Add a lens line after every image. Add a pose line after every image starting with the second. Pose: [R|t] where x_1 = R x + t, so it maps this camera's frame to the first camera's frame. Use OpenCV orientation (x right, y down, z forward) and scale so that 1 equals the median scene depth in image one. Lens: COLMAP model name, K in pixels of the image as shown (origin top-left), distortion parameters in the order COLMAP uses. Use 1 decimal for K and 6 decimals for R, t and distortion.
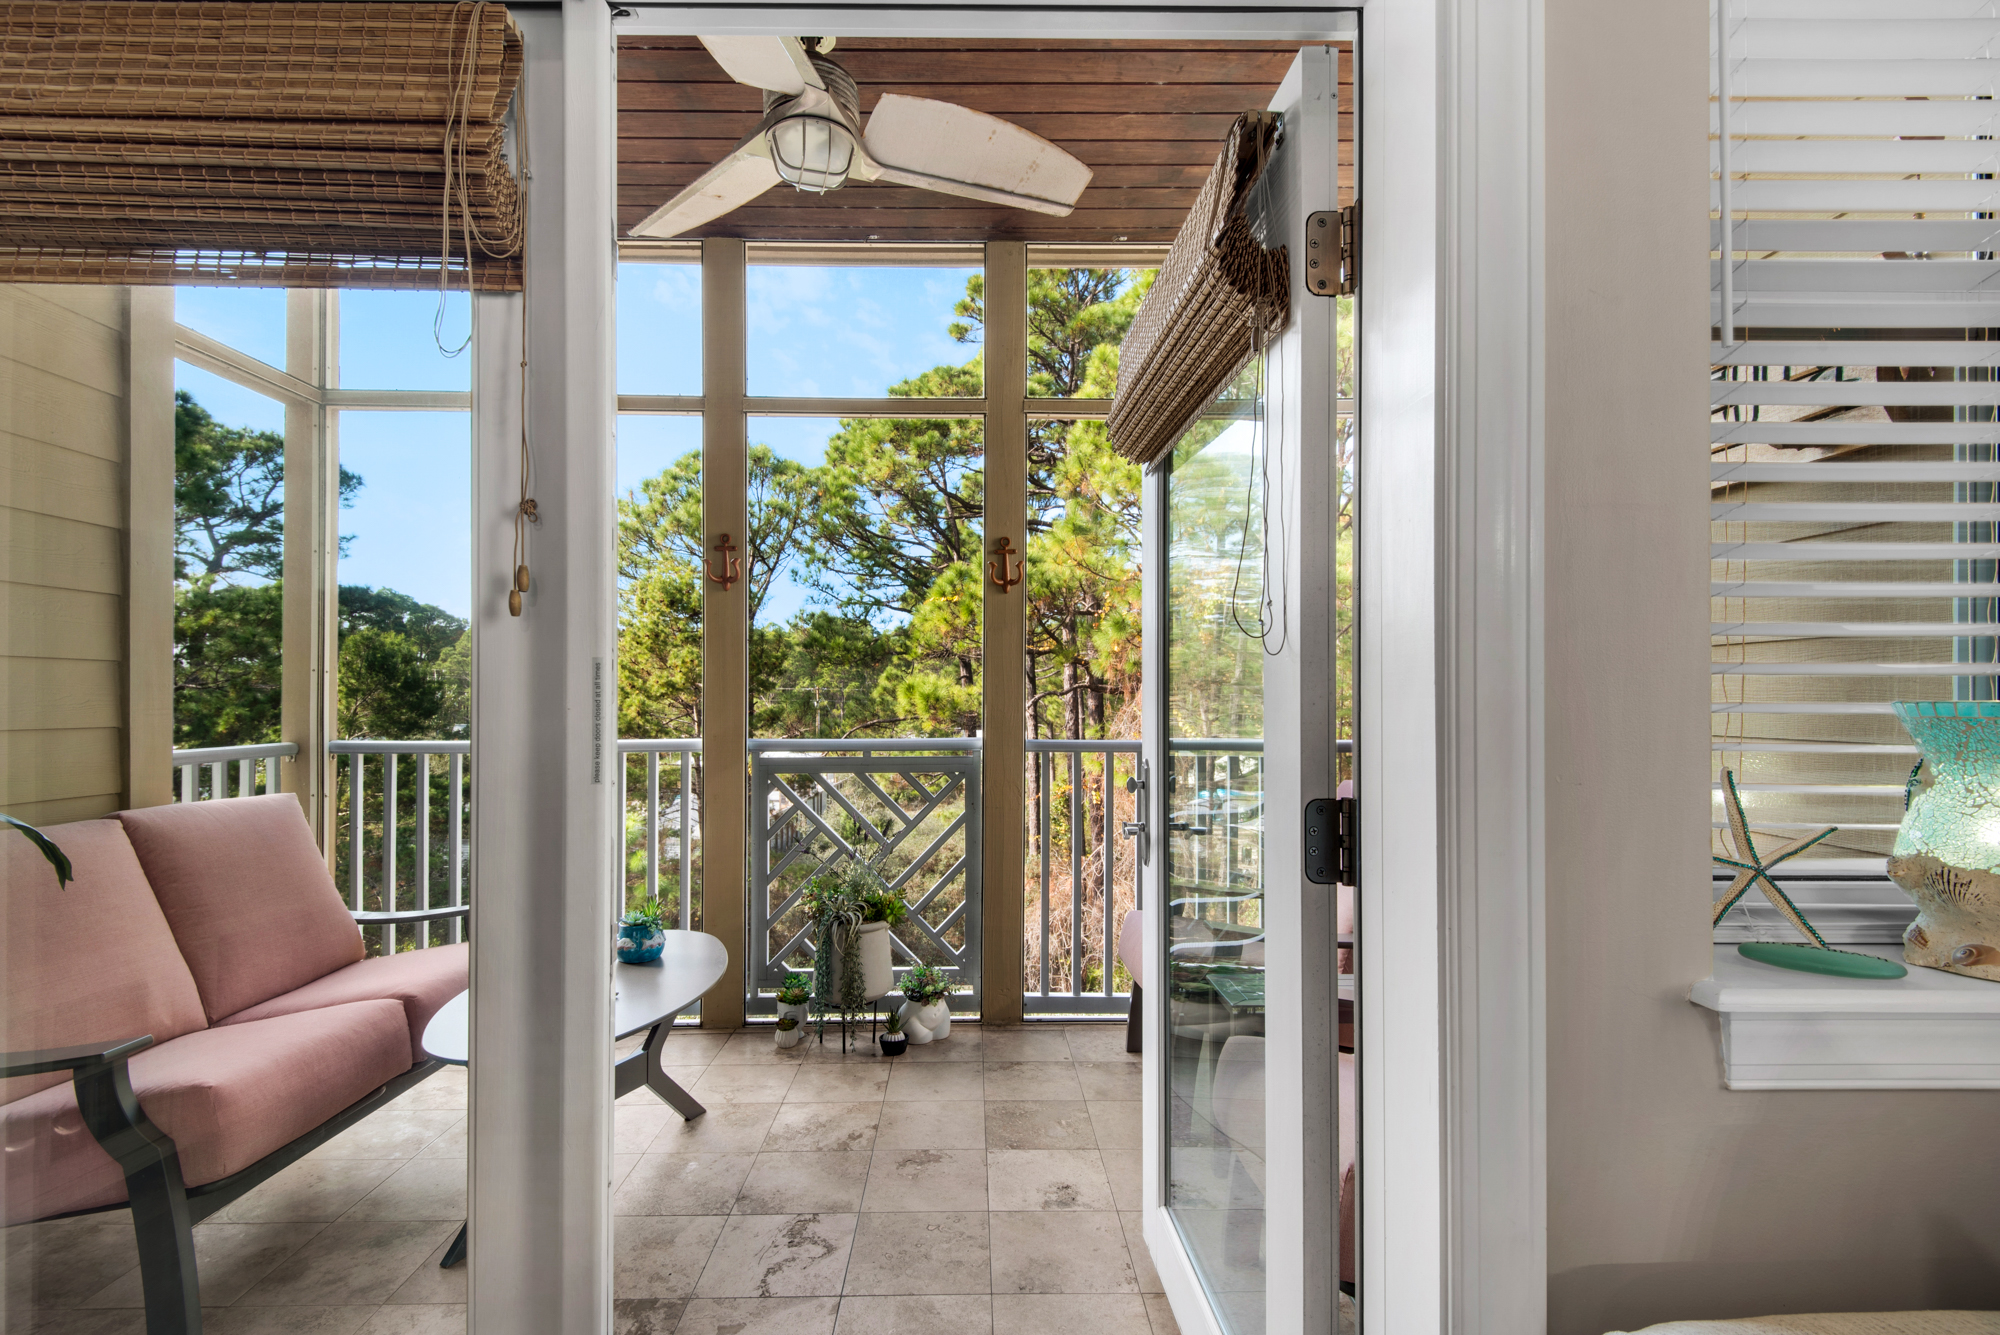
lens RADIAL K [[912.8, 0, 992.2], [0, 912.8, 687.2], [0, 0, 1]] dist [0.013404, -0.005152]
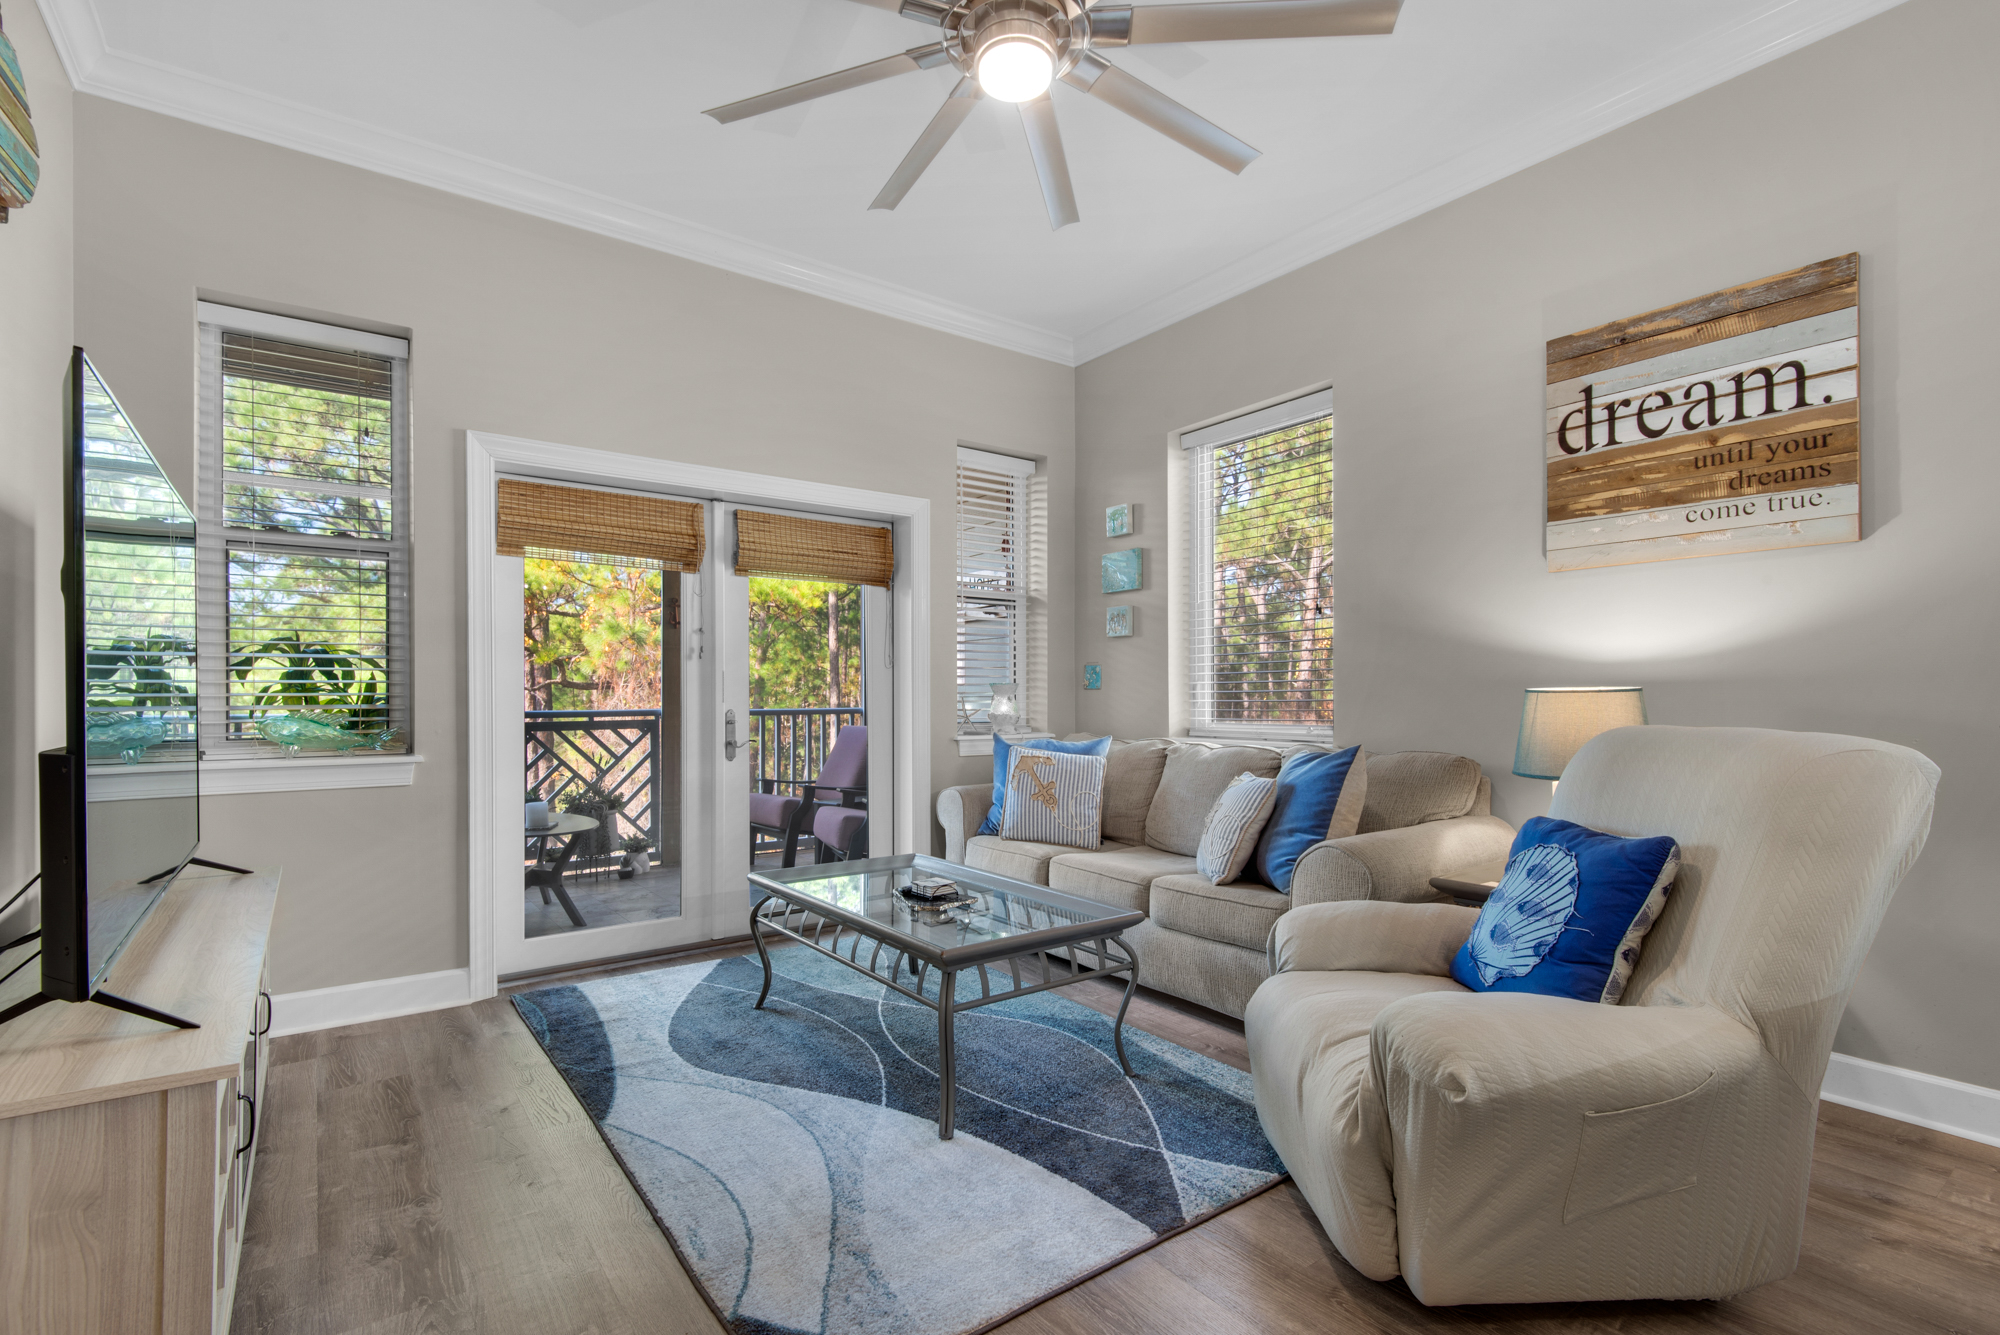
lens RADIAL K [[912.8, 0, 993.5], [0, 912.8, 688.2], [0, 0, 1]] dist [0.013404, -0.005152]
pose [[0.816628, 0.001607, 0.577163, -0.513262], [-0.005861, 0.999968, 0.005507, 0.003138], [-0.577135, -0.007880, 0.816611, -0.841099]]
